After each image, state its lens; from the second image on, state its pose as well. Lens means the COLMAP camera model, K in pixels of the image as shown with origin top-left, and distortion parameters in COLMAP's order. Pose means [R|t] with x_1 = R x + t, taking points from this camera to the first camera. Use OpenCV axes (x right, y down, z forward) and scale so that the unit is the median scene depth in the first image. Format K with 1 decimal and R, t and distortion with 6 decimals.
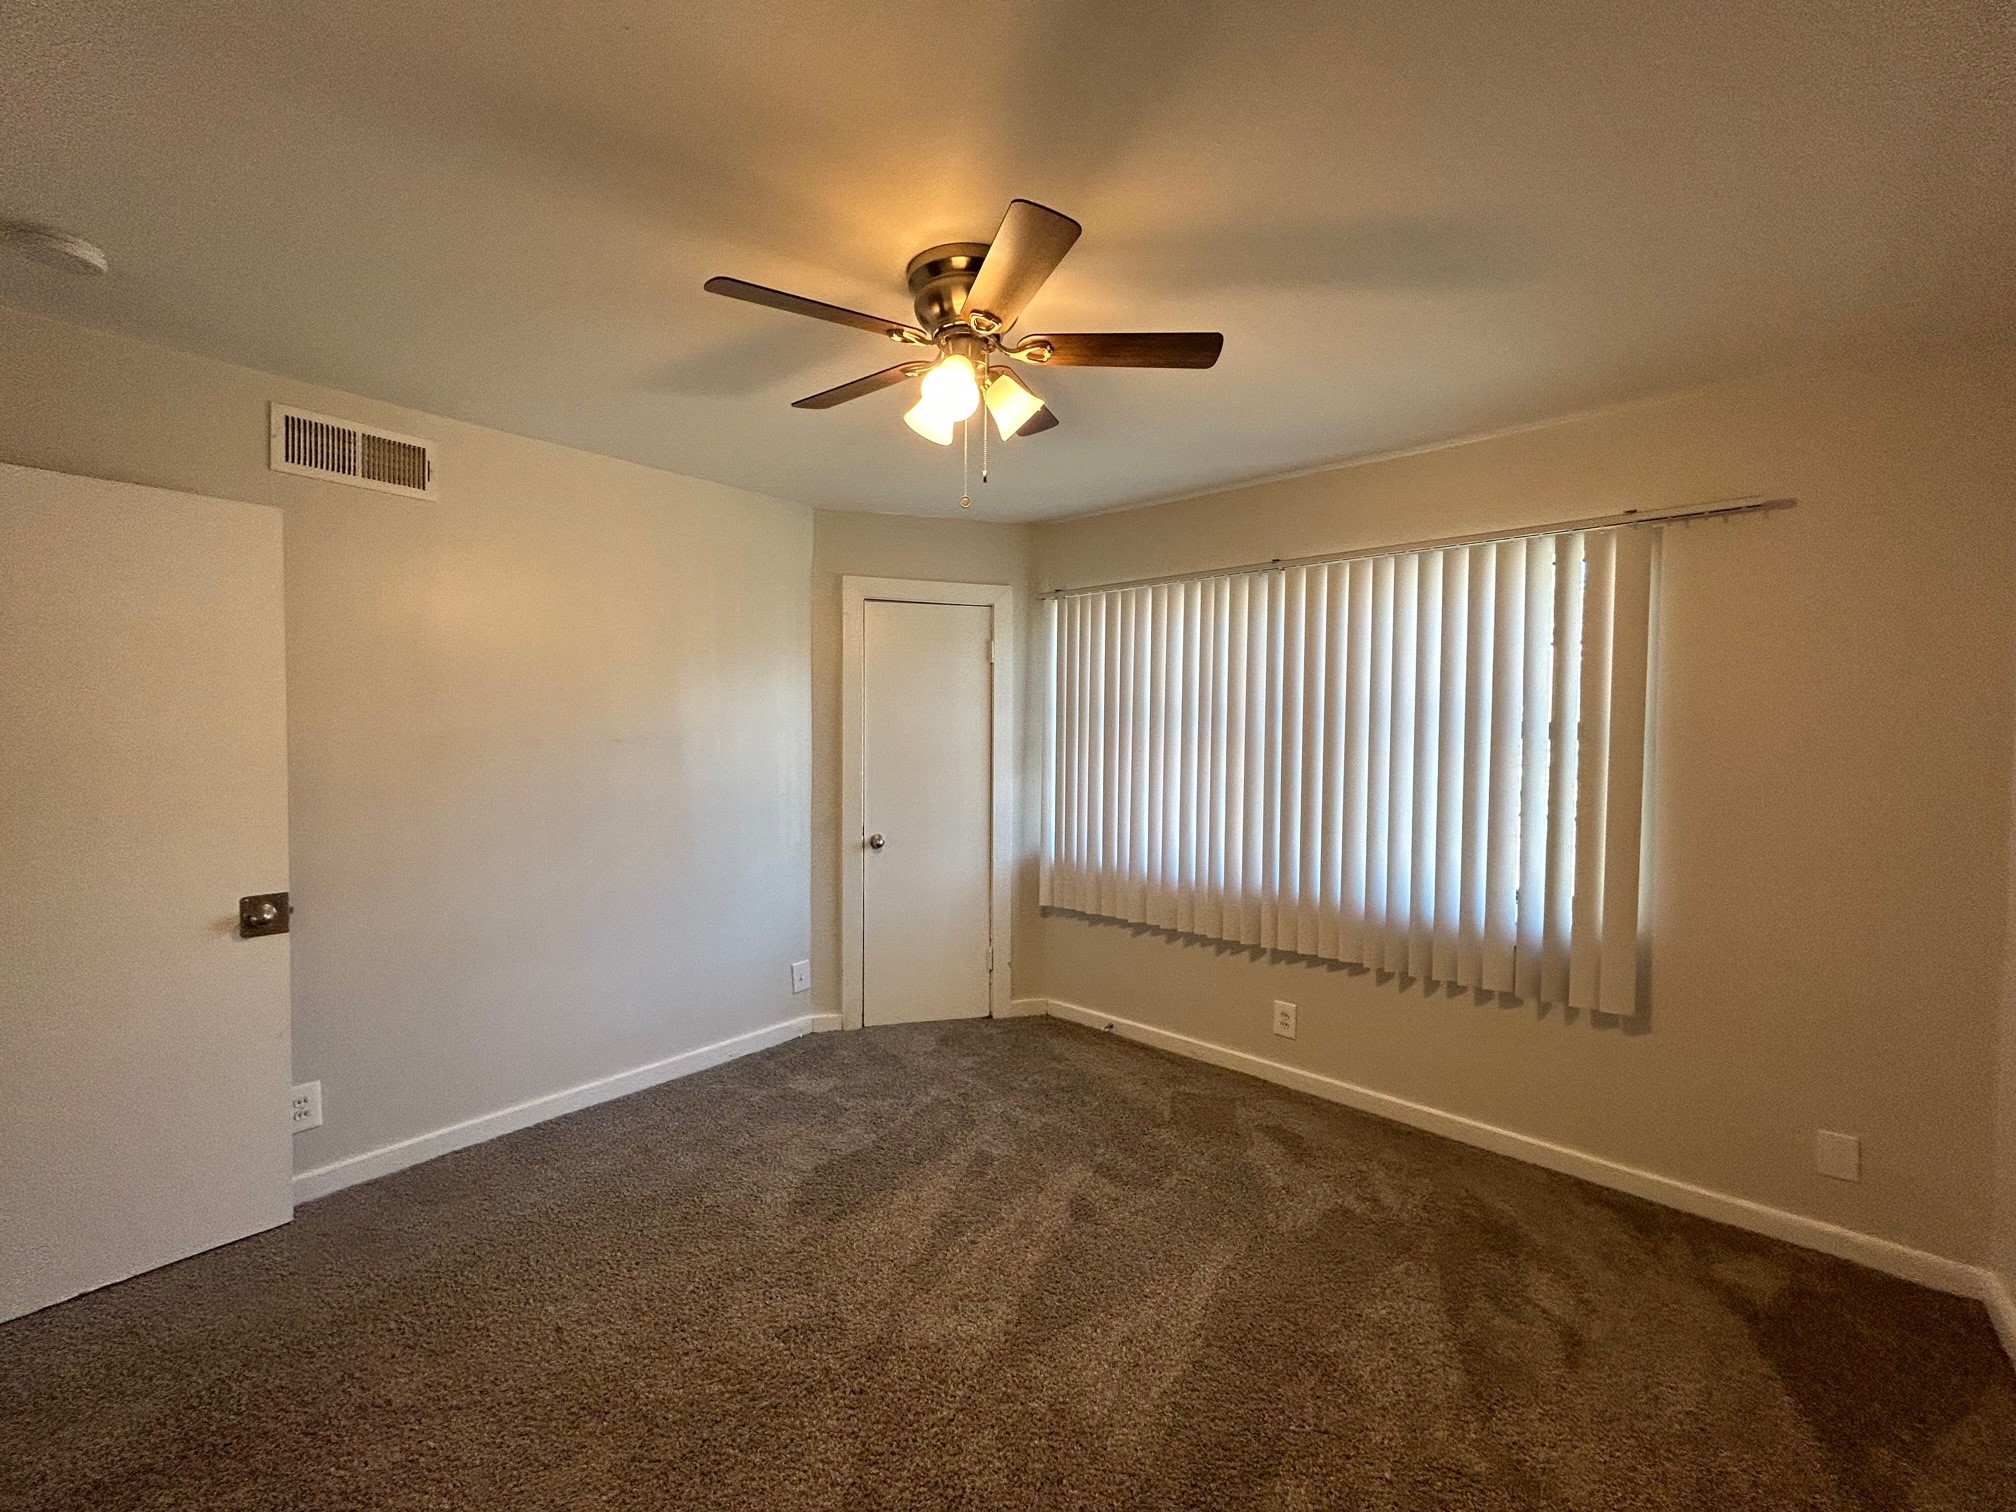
lens RADIAL K [[816.2, 0, 1000.1], [0, 816.2, 761.4], [0, 0, 1]] dist [0.003599, -0.000765]
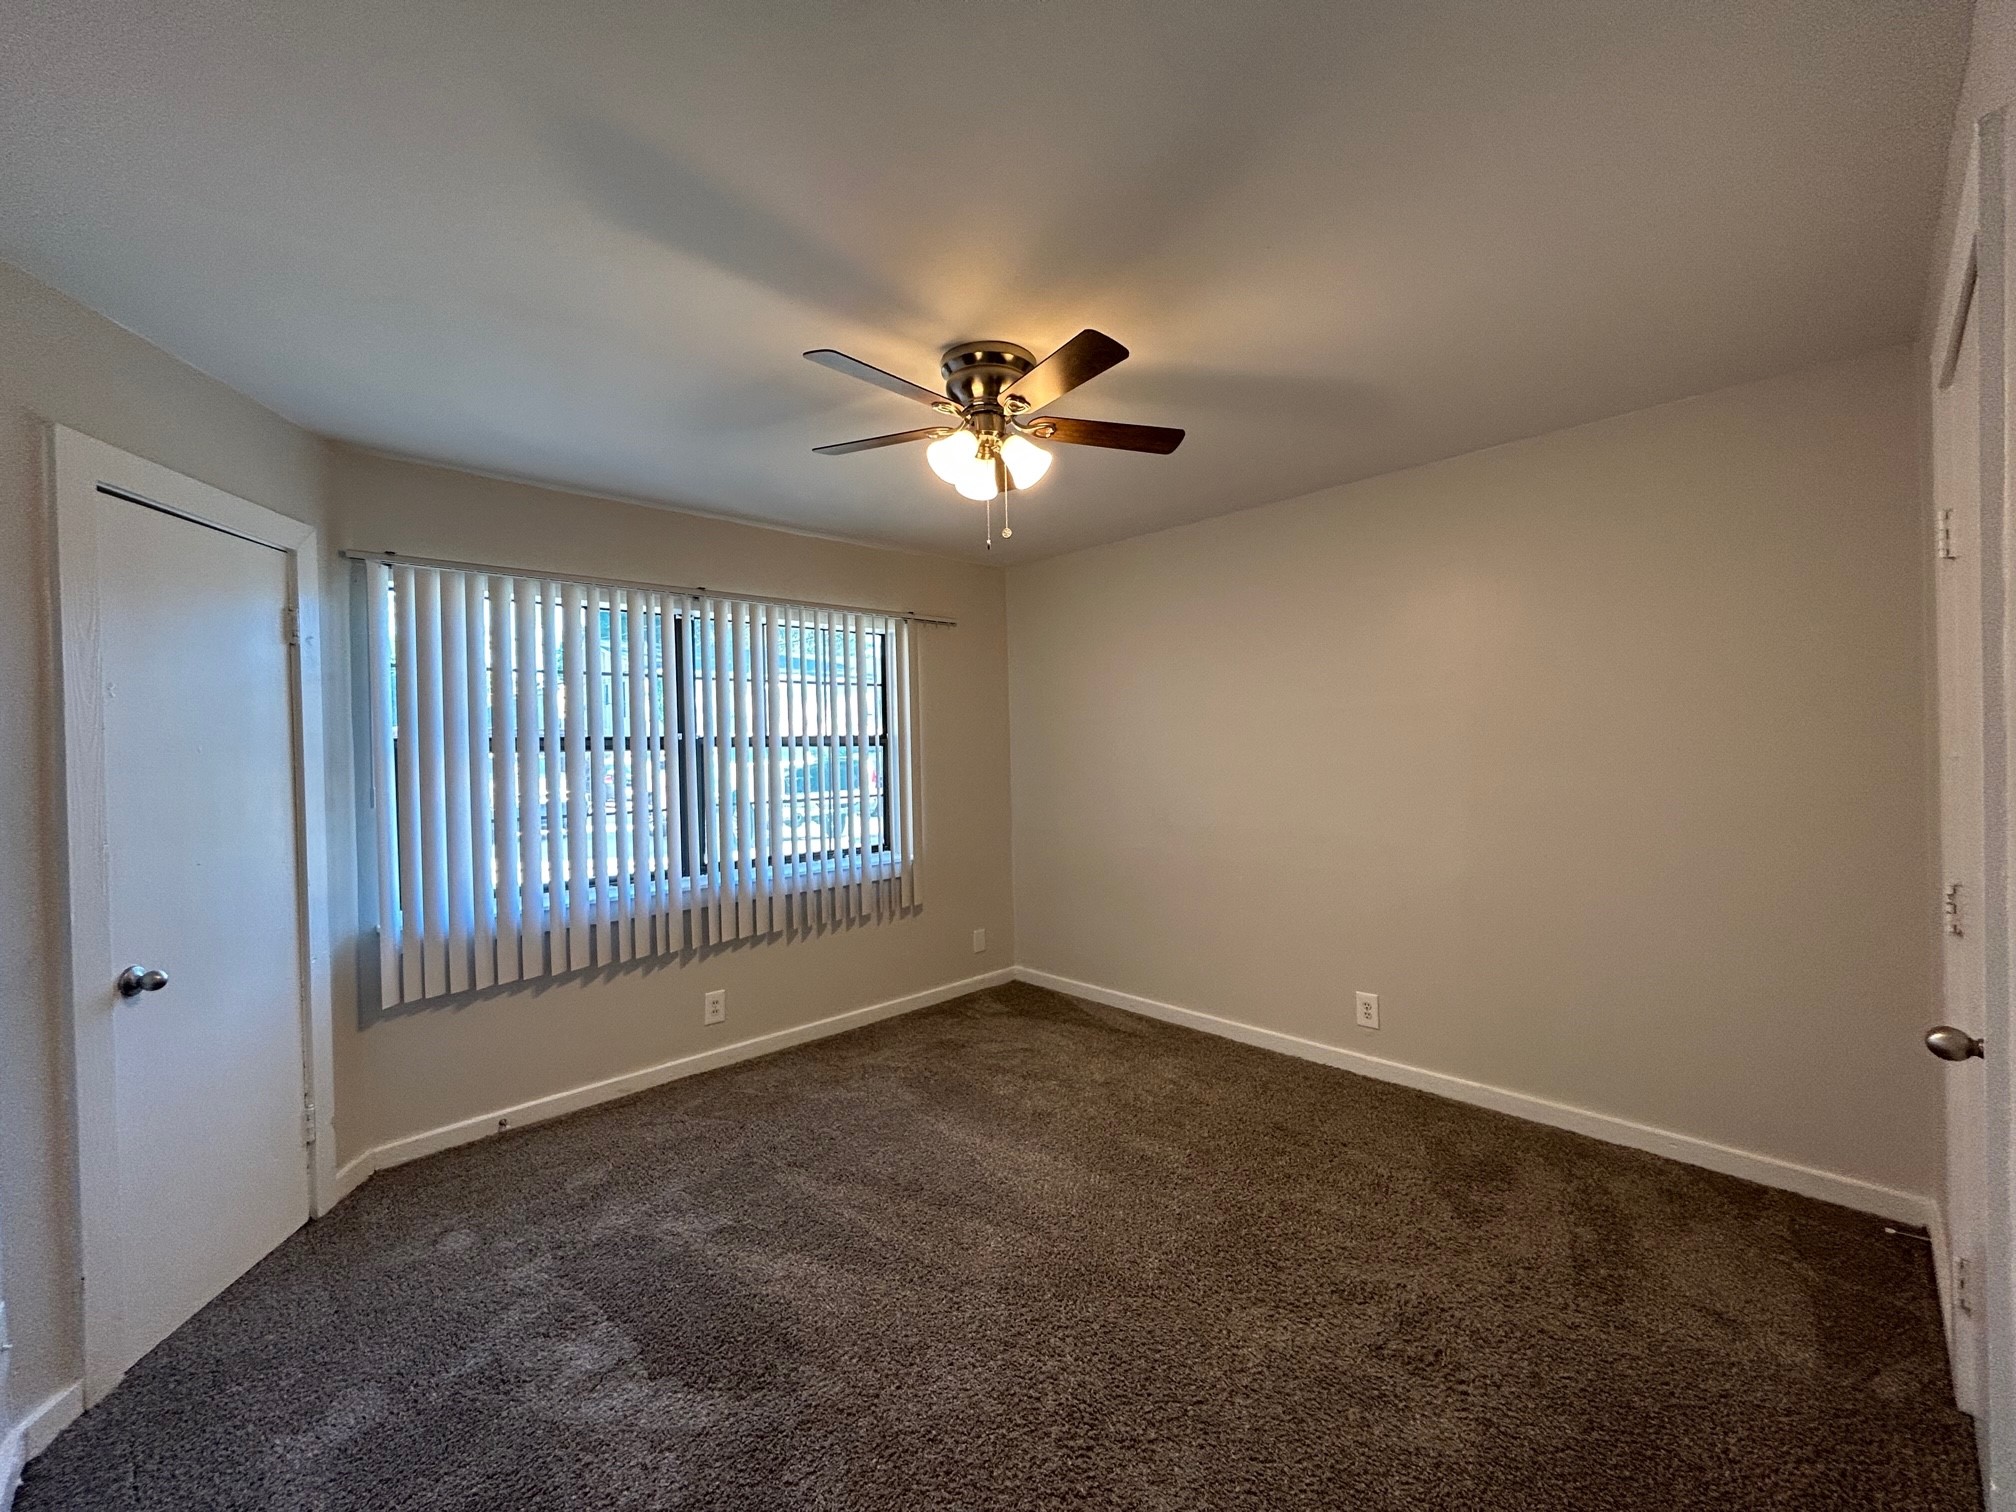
lens RADIAL K [[816.2, 0, 1012.9], [0, 816.2, 749.1], [0, 0, 1]] dist [0.003599, -0.000765]
pose [[0.074846, -0.016791, 0.997054, -0.683927], [0.061110, 0.998056, 0.012221, -0.017558], [-0.995321, 0.060015, 0.075727, 0.479728]]
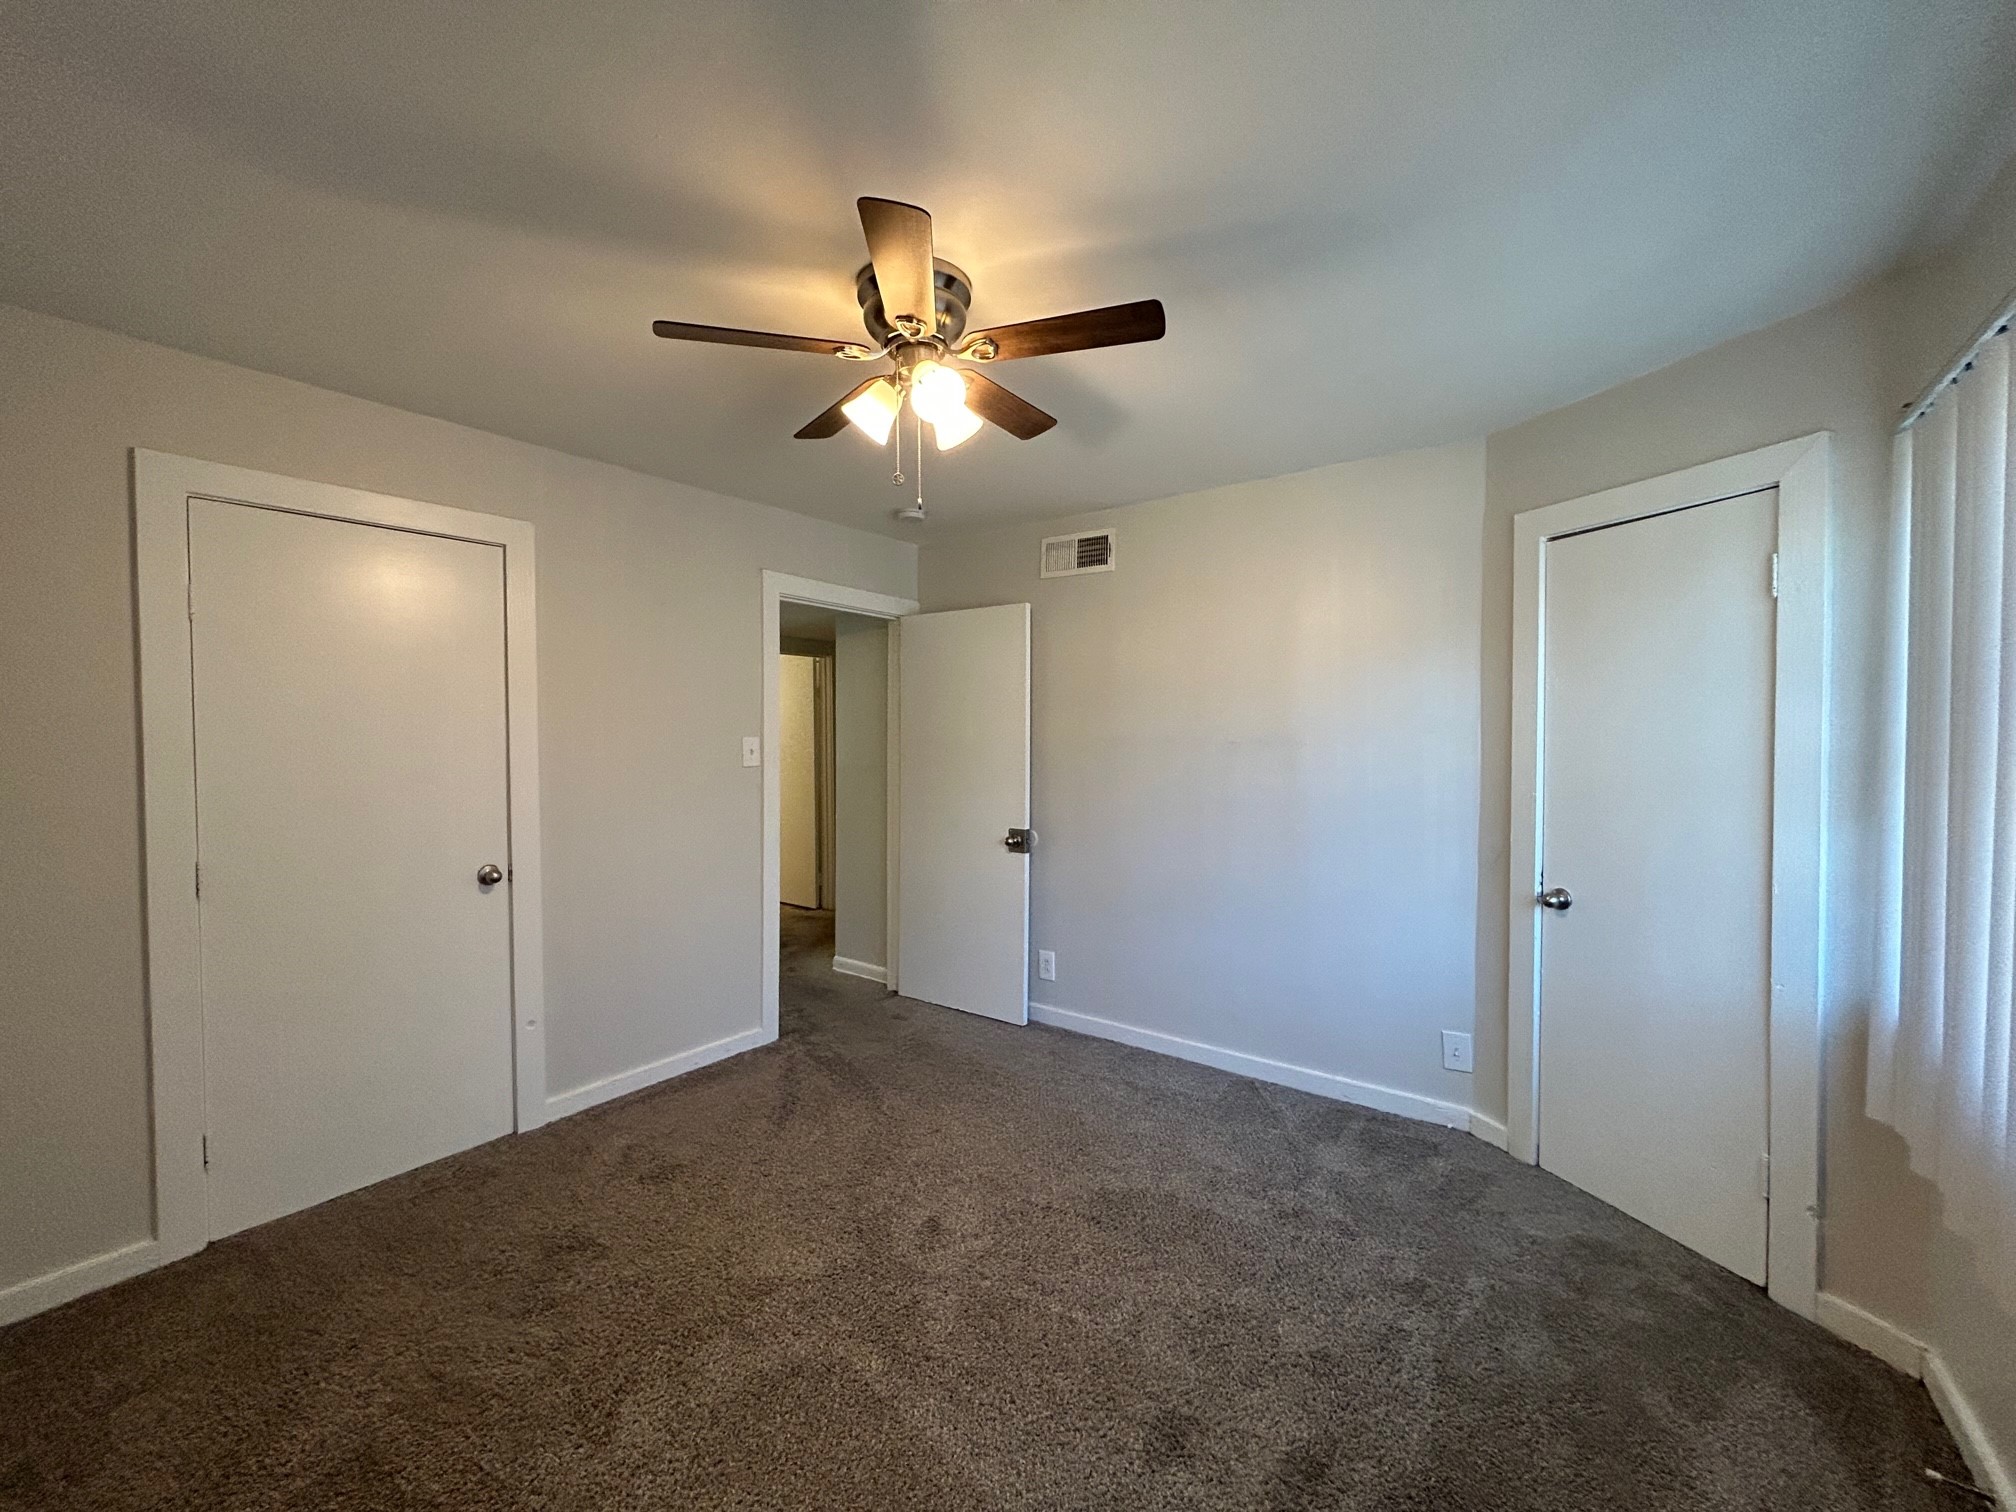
lens RADIAL K [[816.2, 0, 1001.3], [0, 816.2, 753.6], [0, 0, 1]] dist [0.003599, -0.000765]
pose [[0.067090, 0.021564, -0.997514, 0.543298], [-0.035206, 0.999195, 0.019233, -0.018728], [0.997126, 0.033828, 0.067796, 0.565863]]
